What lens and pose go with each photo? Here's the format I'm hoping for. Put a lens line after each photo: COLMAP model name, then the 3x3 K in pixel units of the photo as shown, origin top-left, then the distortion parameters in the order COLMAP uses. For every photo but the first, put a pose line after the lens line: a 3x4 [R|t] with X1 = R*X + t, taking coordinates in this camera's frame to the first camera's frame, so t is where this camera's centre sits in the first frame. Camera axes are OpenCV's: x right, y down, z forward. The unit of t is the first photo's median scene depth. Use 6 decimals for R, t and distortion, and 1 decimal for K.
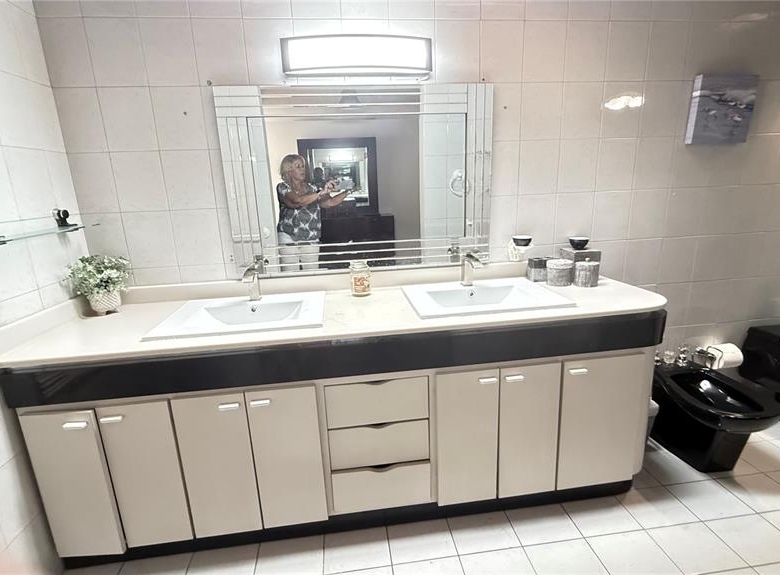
lens RADIAL K [[409.8, 0, 388.0], [0, 409.8, 288.9], [0, 0, 1]] dist [-0.000128, -0.000027]
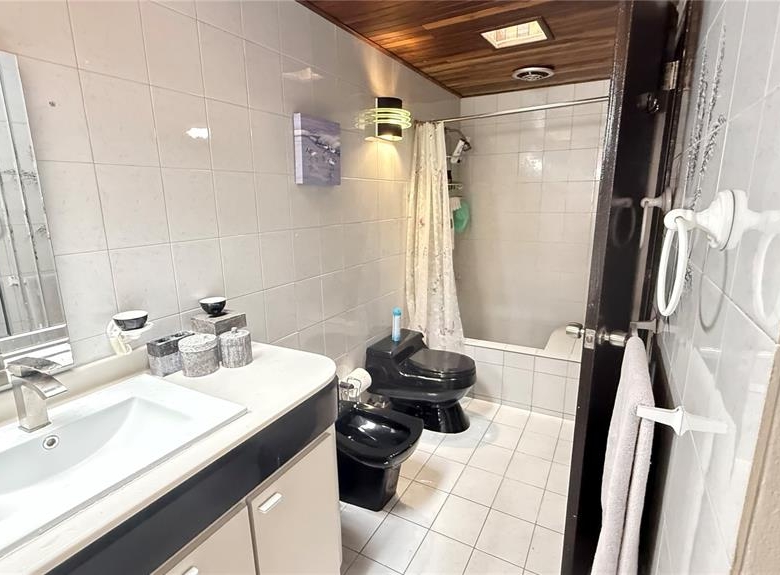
lens RADIAL K [[409.8, 0, 388.0], [0, 409.8, 288.9], [0, 0, 1]] dist [-0.000128, -0.000027]
pose [[0.596022, -0.145391, 0.789696, 0.071197], [0.193704, 0.980460, 0.034314, -0.110276], [-0.779254, 0.132515, 0.612538, 0.298996]]
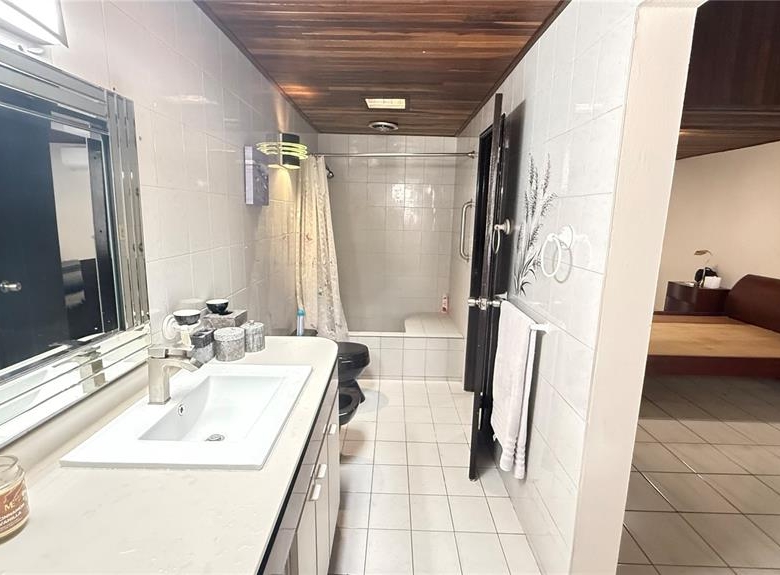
lens RADIAL K [[408.3, 0, 390.0], [0, 408.3, 287.5], [0, 0, 1]] dist [-0.003357, -0.000429]
pose [[0.138622, -0.135455, 0.981038, -0.353460], [0.223866, 0.969247, 0.102194, -0.164165], [-0.964711, 0.205455, 0.164683, 0.501737]]
